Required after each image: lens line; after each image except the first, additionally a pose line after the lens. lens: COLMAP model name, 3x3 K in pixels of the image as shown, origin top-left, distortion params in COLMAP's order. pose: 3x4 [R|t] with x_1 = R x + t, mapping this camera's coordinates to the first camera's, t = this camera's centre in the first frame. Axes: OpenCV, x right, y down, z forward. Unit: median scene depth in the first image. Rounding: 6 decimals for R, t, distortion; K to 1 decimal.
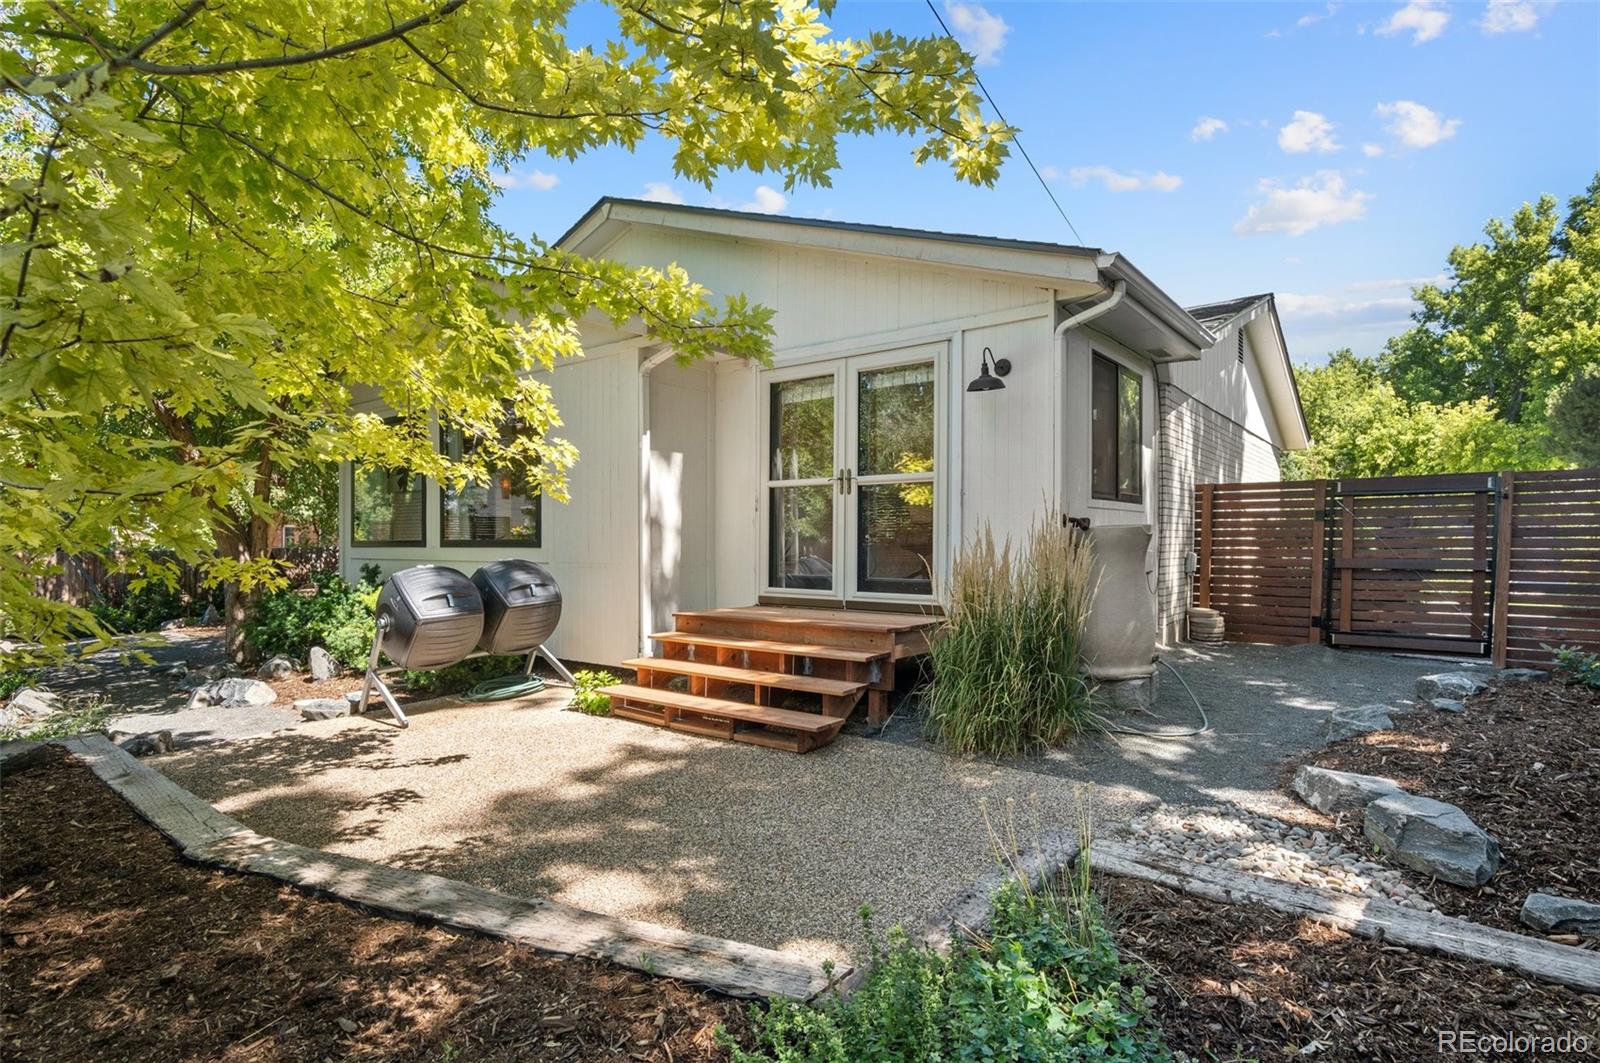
lens RADIAL K [[792.1, 0, 797.5], [0, 792.1, 536.6], [0, 0, 1]] dist [-0.002756, -0.004673]
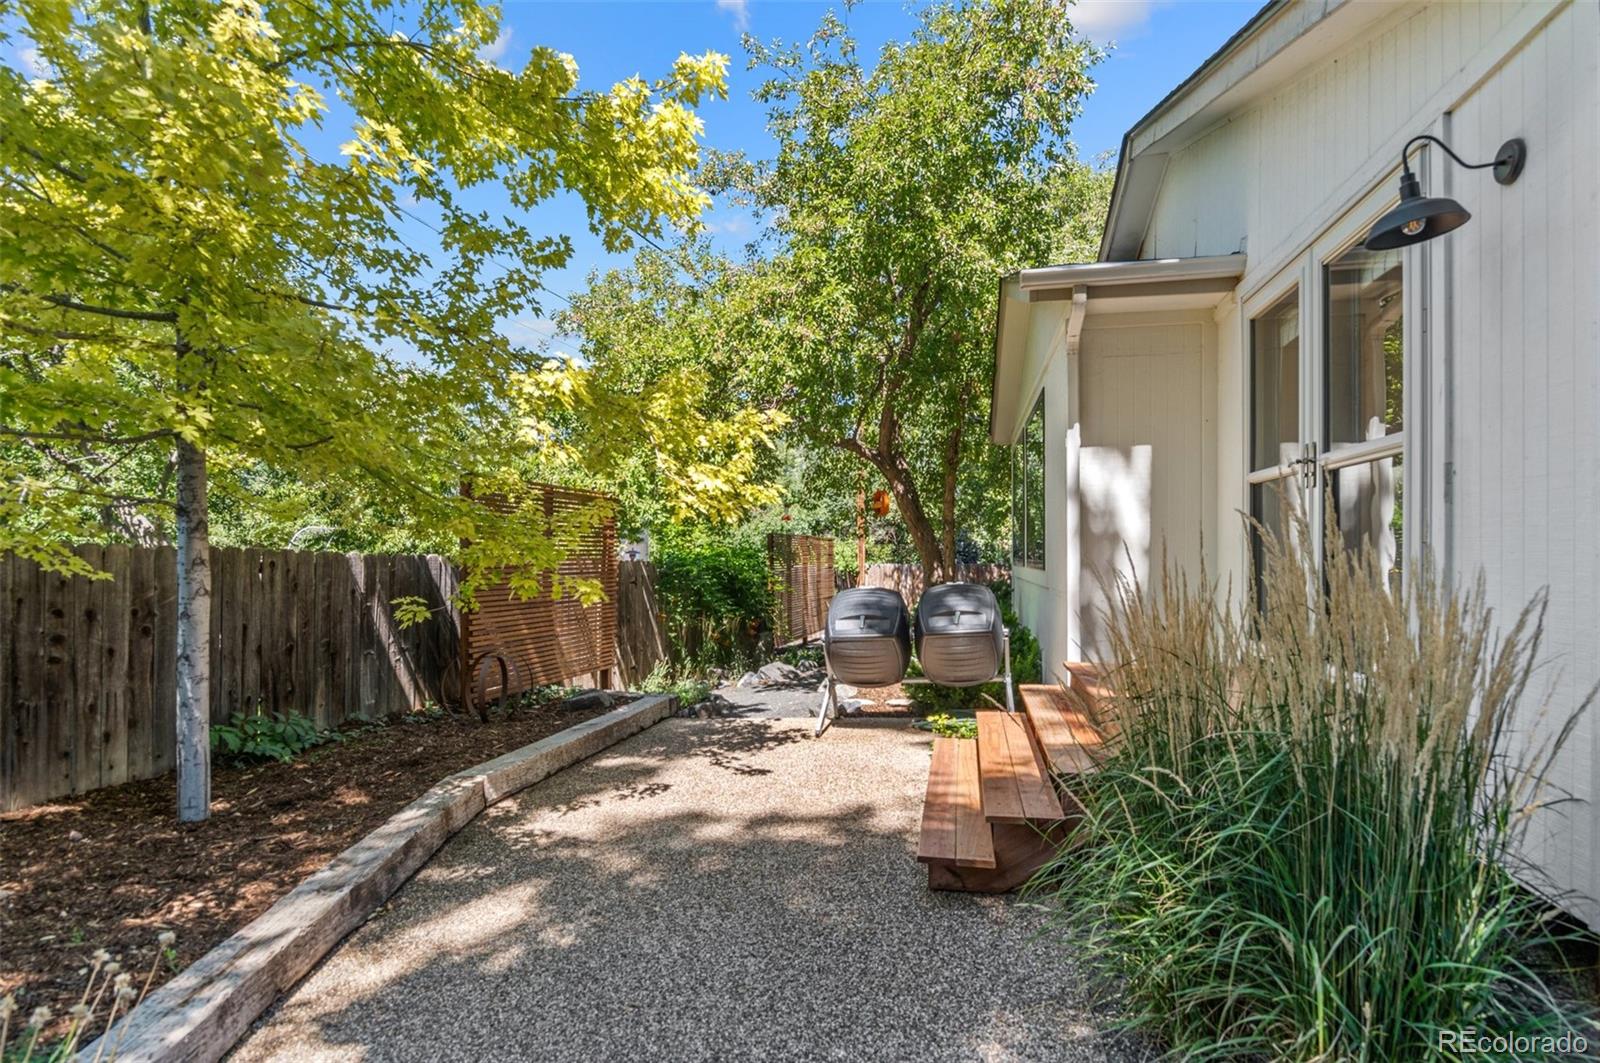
lens RADIAL K [[792.1, 0, 804.2], [0, 792.1, 540.5], [0, 0, 1]] dist [-0.002756, -0.004673]
pose [[0.479539, -0.015546, -0.877383, 0.502398], [-0.000287, 0.999840, -0.017873, -0.005752], [0.877520, 0.008823, 0.479458, 0.539536]]
